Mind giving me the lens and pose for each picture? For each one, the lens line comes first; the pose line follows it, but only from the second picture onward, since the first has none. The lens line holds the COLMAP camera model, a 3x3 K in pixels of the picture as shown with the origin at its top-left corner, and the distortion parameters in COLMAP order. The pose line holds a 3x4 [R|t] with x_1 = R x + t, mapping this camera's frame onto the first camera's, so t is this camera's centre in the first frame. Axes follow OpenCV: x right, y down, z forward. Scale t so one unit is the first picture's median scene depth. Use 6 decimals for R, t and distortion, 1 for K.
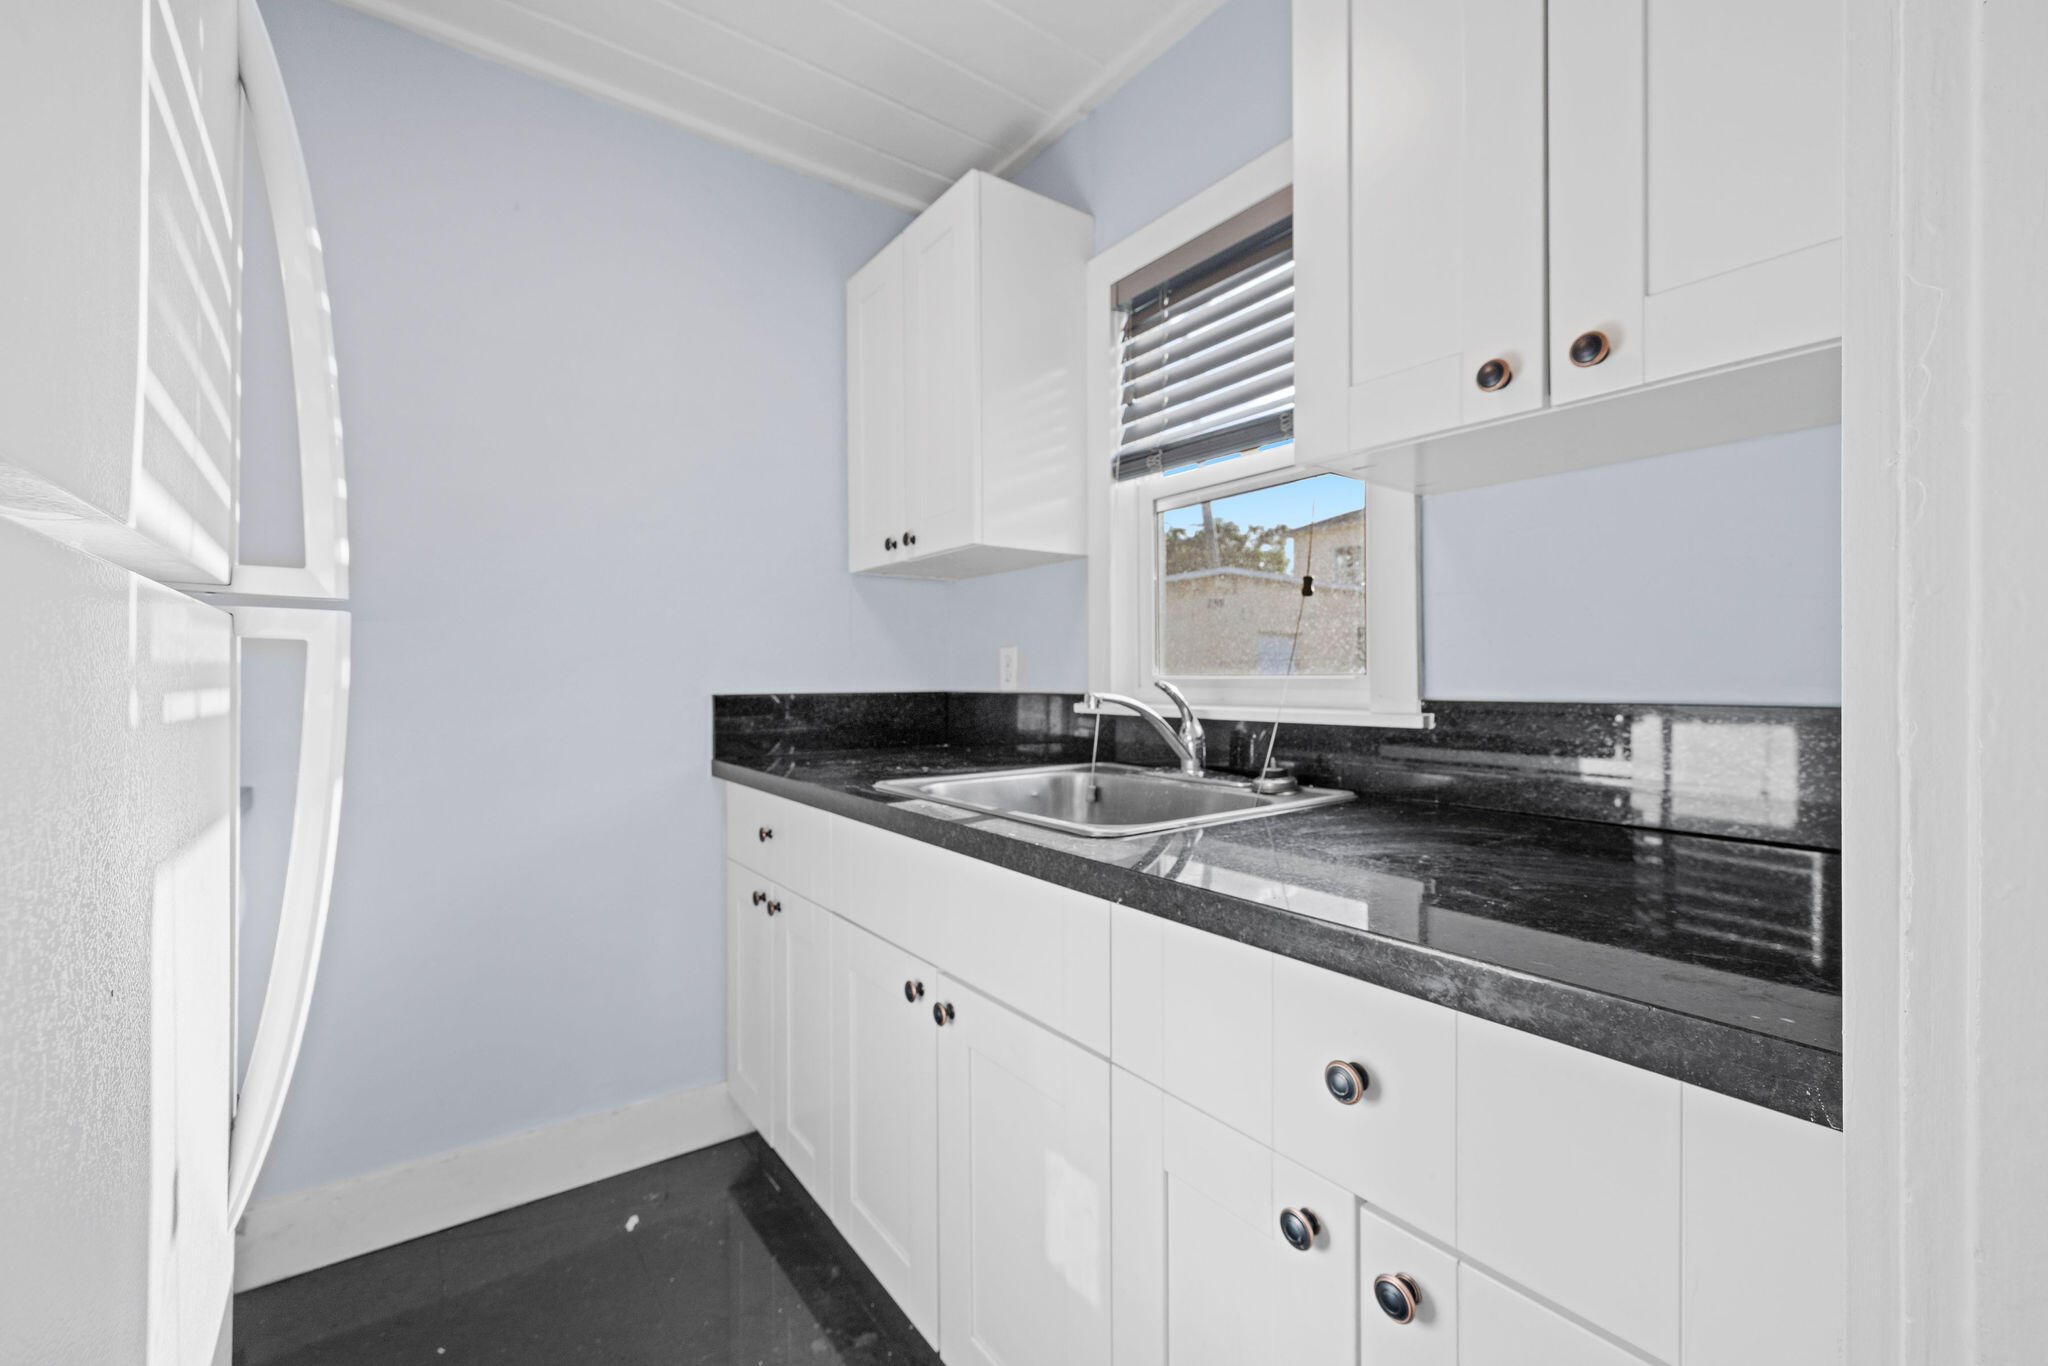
lens RADIAL K [[863.3, 0, 1026.5], [0, 863.3, 674.3], [0, 0, 1]] dist [-0.017082, 0.005603]
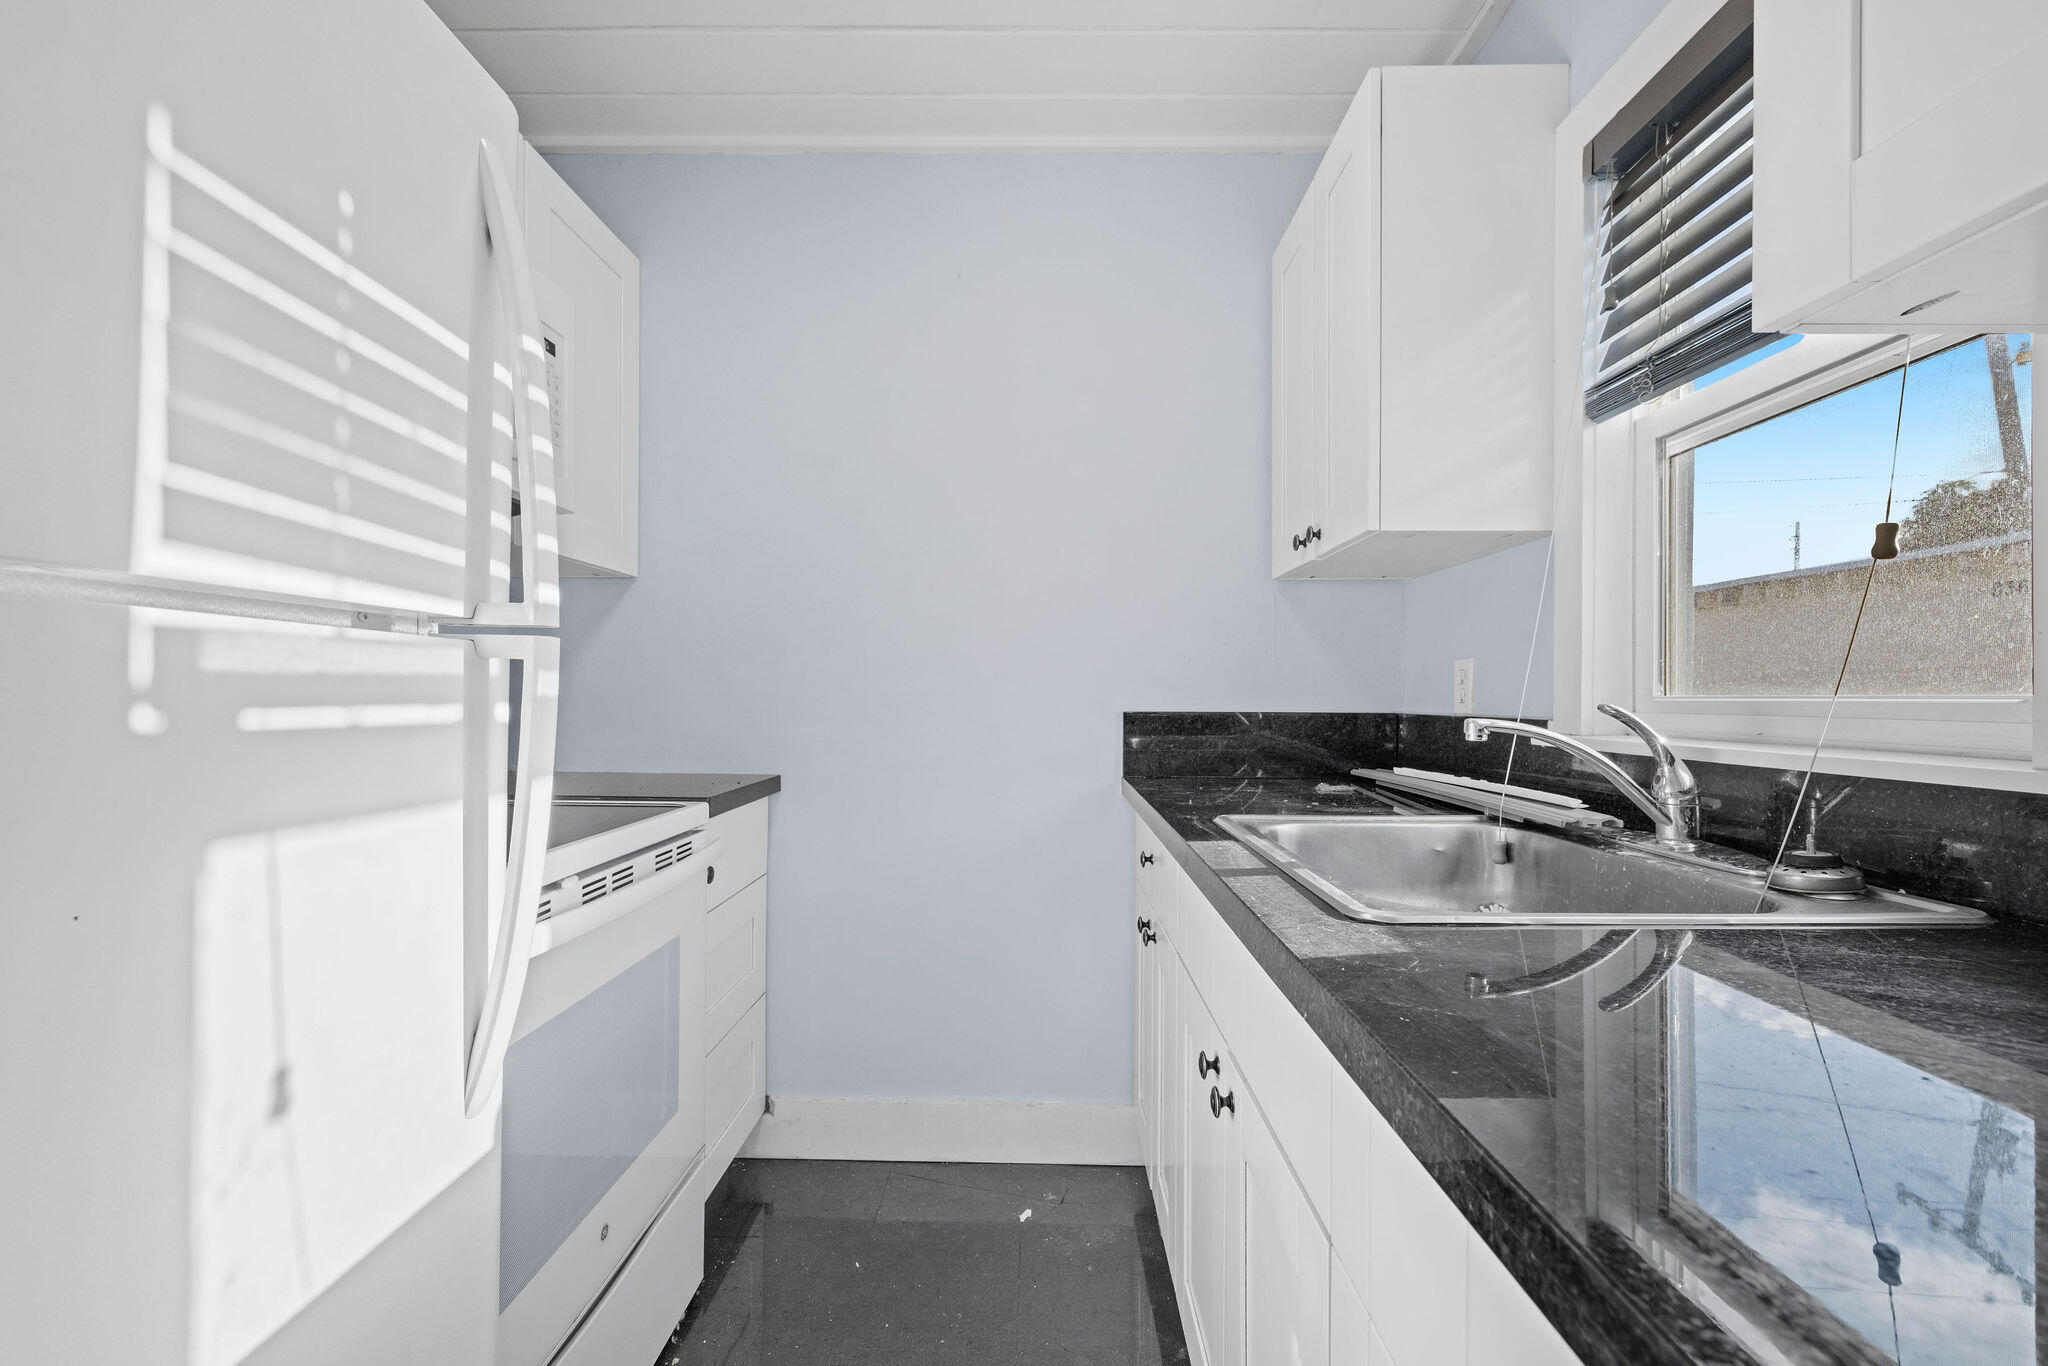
lens RADIAL K [[863.3, 0, 1032.7], [0, 863.3, 698.2], [0, 0, 1]] dist [-0.017082, 0.005603]
pose [[0.793915, 0.005781, -0.608002, 0.185993], [-0.000222, 0.999957, 0.009217, -0.002600], [0.608029, -0.007183, 0.793882, 0.172103]]
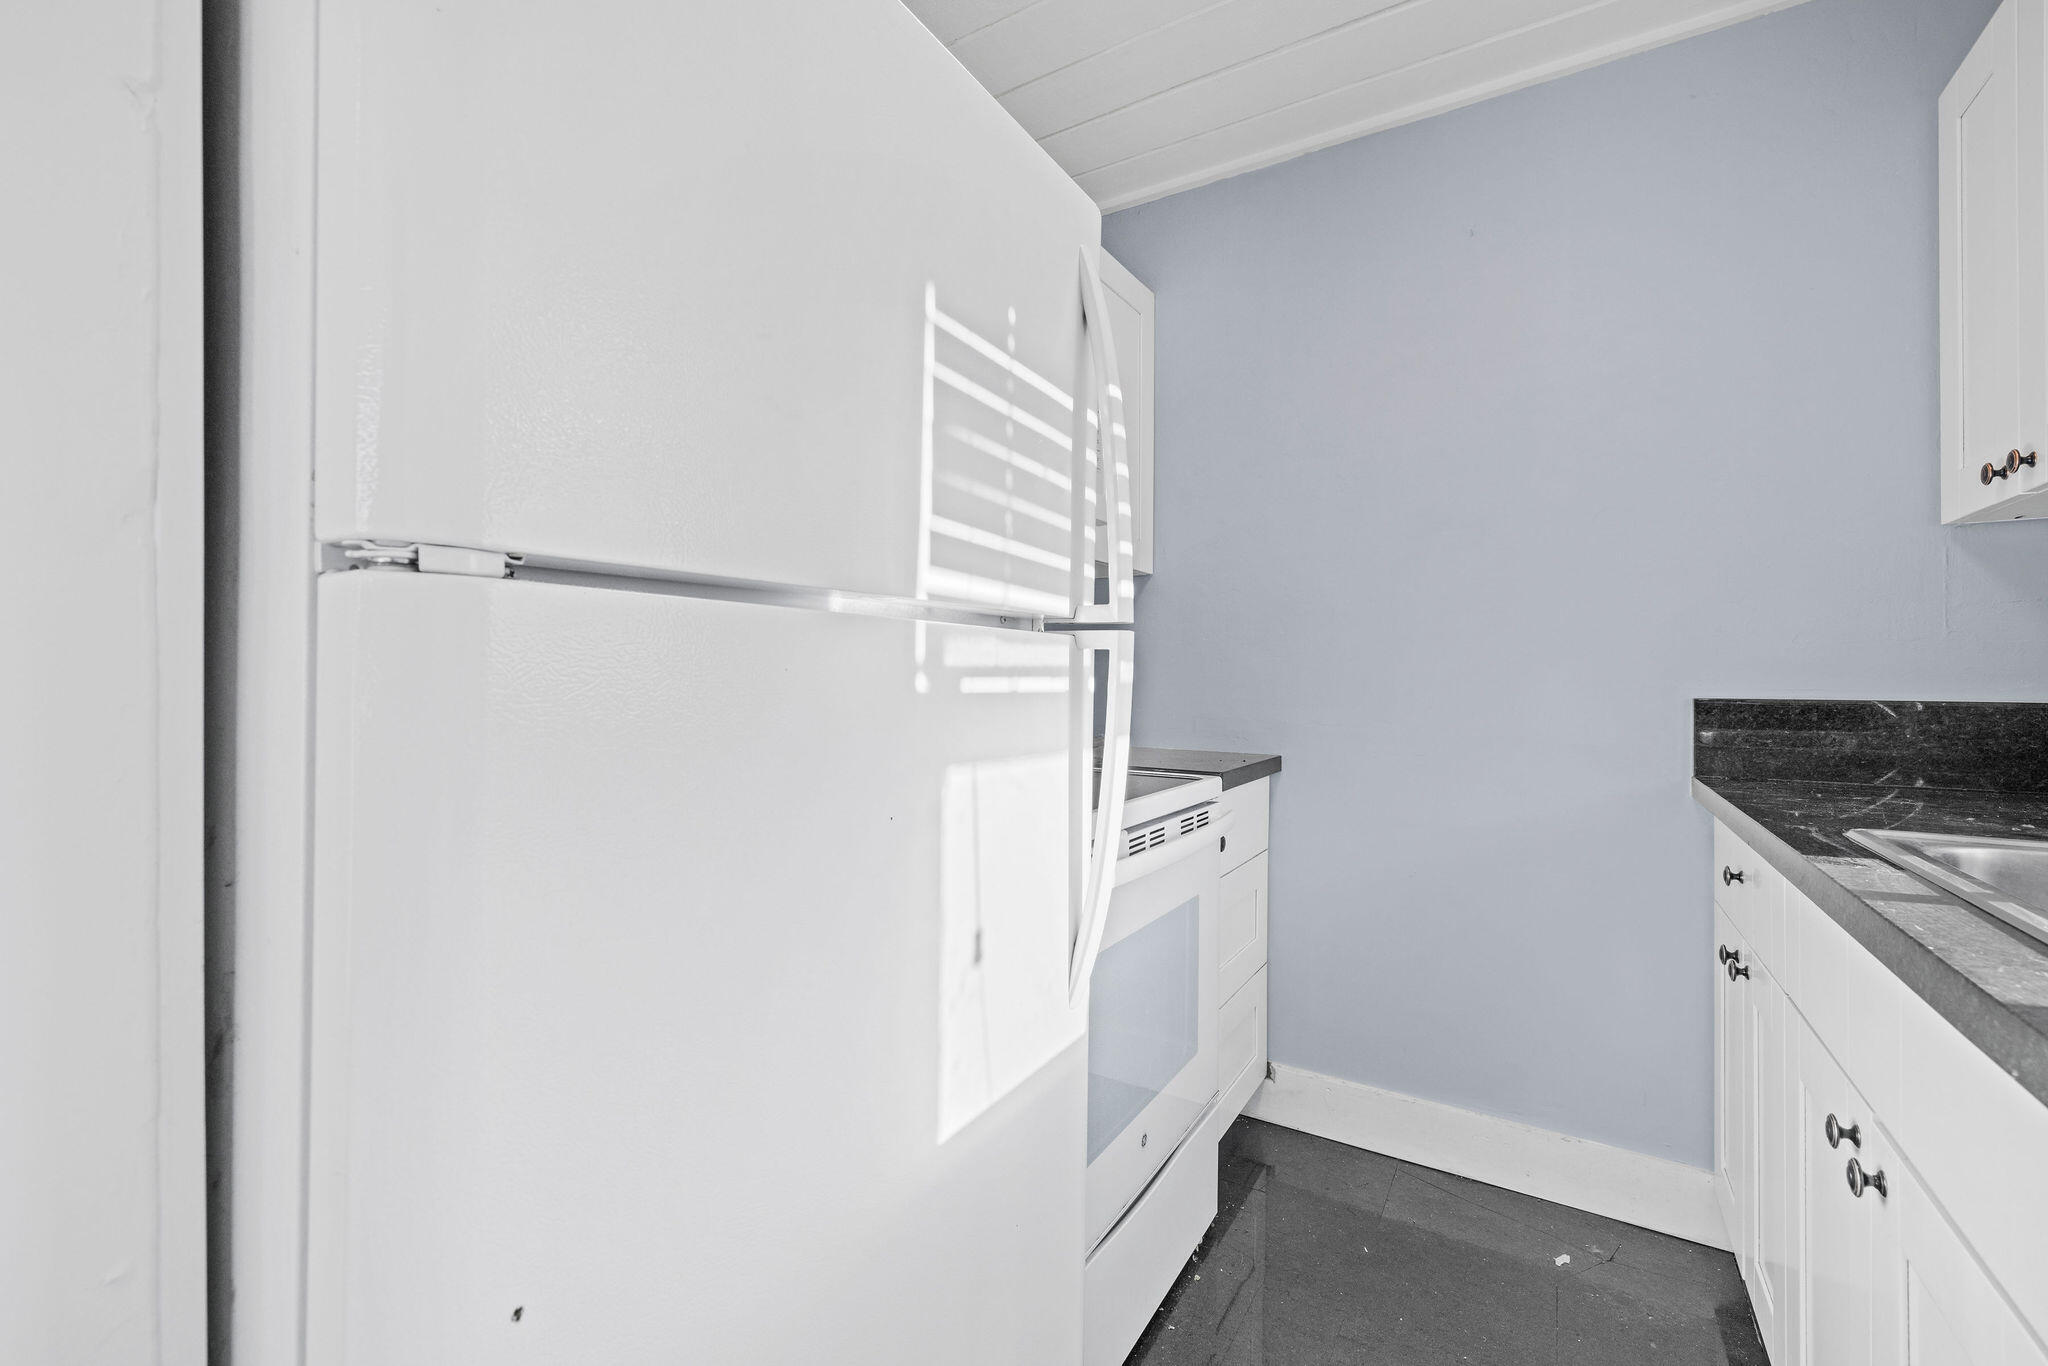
lens RADIAL K [[863.3, 0, 1022.0], [0, 863.3, 671.2], [0, 0, 1]] dist [-0.017082, 0.005603]
pose [[0.358734, -0.007605, -0.933409, 0.206749], [-0.000049, 0.999967, -0.008166, 0.004111], [0.933440, 0.002975, 0.358722, 0.110528]]
